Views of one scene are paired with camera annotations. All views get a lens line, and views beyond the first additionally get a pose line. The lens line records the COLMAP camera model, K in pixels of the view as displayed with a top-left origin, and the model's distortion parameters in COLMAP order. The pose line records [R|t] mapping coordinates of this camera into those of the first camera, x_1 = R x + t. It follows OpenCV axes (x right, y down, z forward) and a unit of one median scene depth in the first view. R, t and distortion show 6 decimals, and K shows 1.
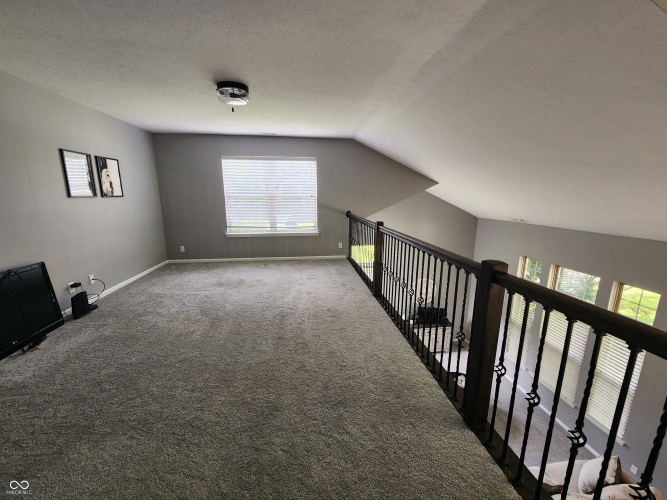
lens RADIAL K [[272.6, 0, 332.8], [0, 272.6, 251.4], [0, 0, 1]] dist [-0.004034, -0.000828]
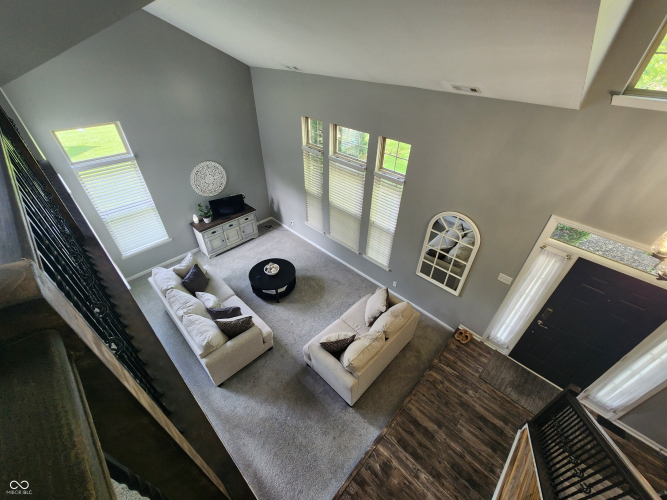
lens RADIAL K [[272.6, 0, 336.0], [0, 272.6, 251.1], [0, 0, 1]] dist [-0.004034, -0.000828]
pose [[0.777626, -0.371655, 0.507120, 0.198786], [0.107016, 0.873053, 0.475738, -0.012821], [-0.619553, -0.315676, 0.718681, 0.195907]]
